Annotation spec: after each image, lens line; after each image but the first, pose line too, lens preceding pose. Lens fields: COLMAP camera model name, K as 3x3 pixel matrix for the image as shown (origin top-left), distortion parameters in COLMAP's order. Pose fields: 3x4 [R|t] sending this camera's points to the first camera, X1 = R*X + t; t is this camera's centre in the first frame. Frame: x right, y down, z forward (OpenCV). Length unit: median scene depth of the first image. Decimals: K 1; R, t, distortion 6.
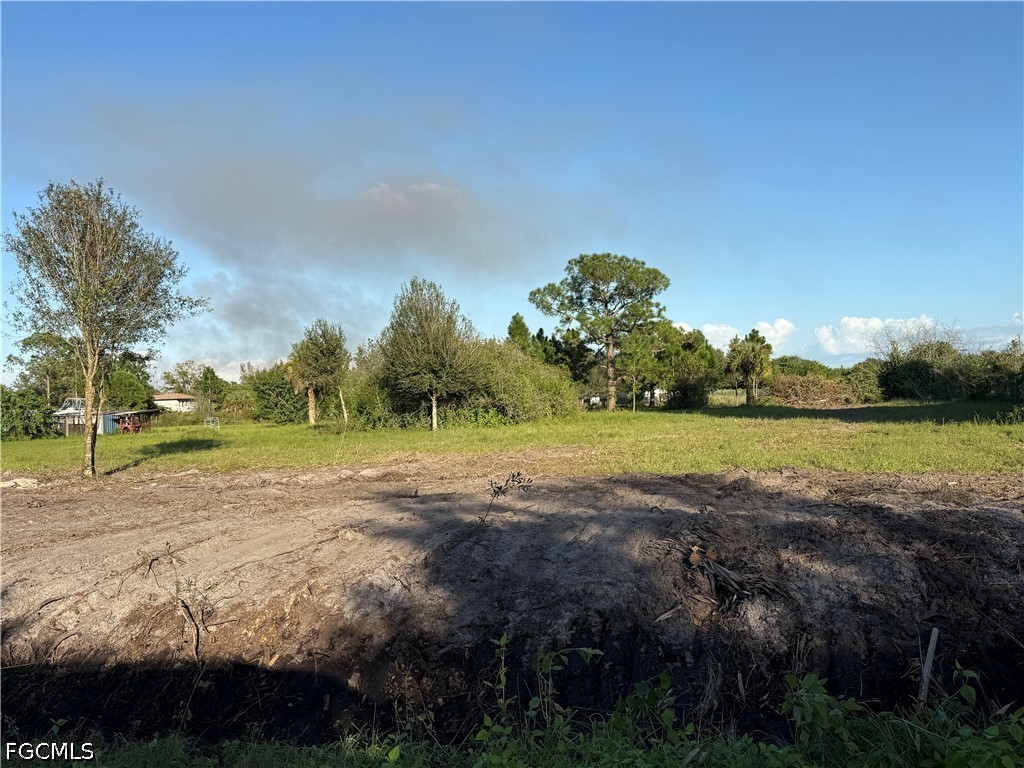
lens RADIAL K [[919.6, 0, 504.4], [0, 919.6, 377.4], [0, 0, 1]] dist [0.161041, -0.311336]
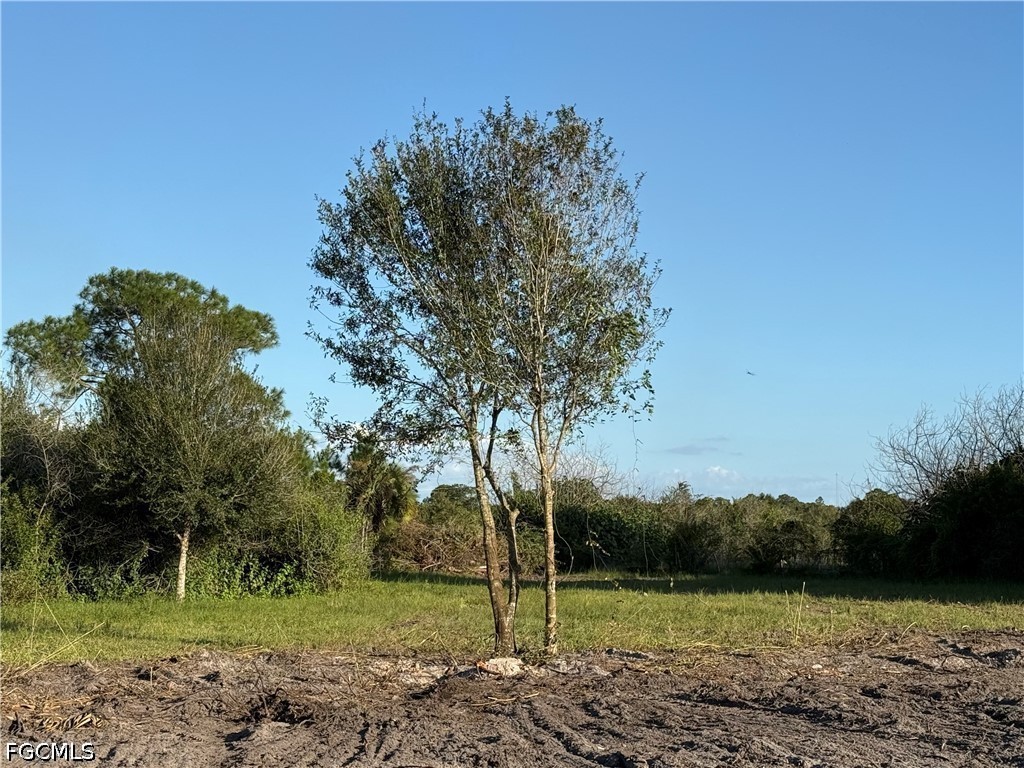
lens RADIAL K [[1811.0, 0, 524.3], [0, 1811.0, 395.1], [0, 0, 1]] dist [0.137161, 0.000000]
pose [[0.814505, 0.086551, 0.573664, -0.311714], [-0.045380, 0.995284, -0.085731, 0.014104], [-0.578379, 0.043796, 0.814592, 0.046250]]
